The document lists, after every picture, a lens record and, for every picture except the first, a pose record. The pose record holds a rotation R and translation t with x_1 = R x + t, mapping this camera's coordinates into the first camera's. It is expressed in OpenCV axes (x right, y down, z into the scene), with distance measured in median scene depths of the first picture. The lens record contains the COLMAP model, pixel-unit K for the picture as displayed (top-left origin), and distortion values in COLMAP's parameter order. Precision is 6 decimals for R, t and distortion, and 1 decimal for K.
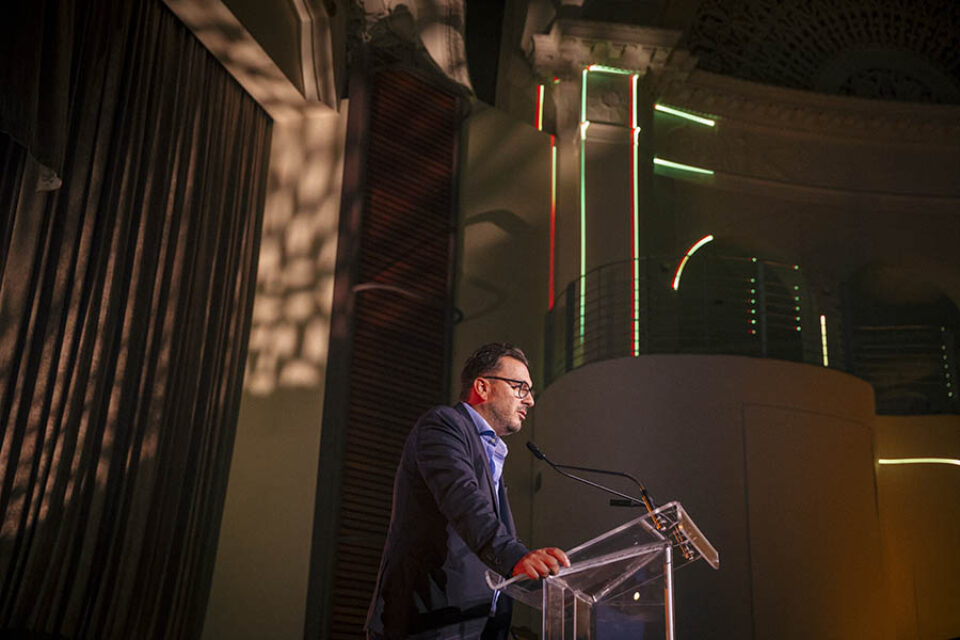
lens RADIAL K [[1173.7, 0, 480.0], [0, 1173.7, 320.0], [0, 0, 1]] dist [-0.075603, 0.709145]
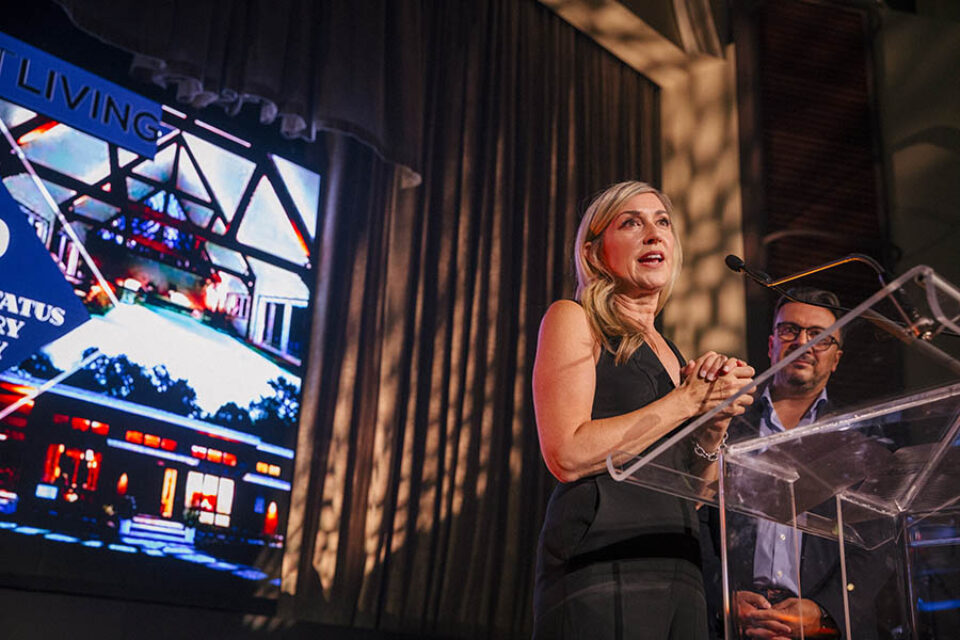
lens RADIAL K [[1091.5, 0, 480.0], [0, 1091.5, 320.0], [0, 0, 1]] dist [0.039859, 0.040366]
pose [[0.892840, -0.150017, -0.424655, 0.045530], [0.142465, 0.988552, -0.049689, 0.043263], [0.427247, -0.016134, 0.903991, 0.134591]]
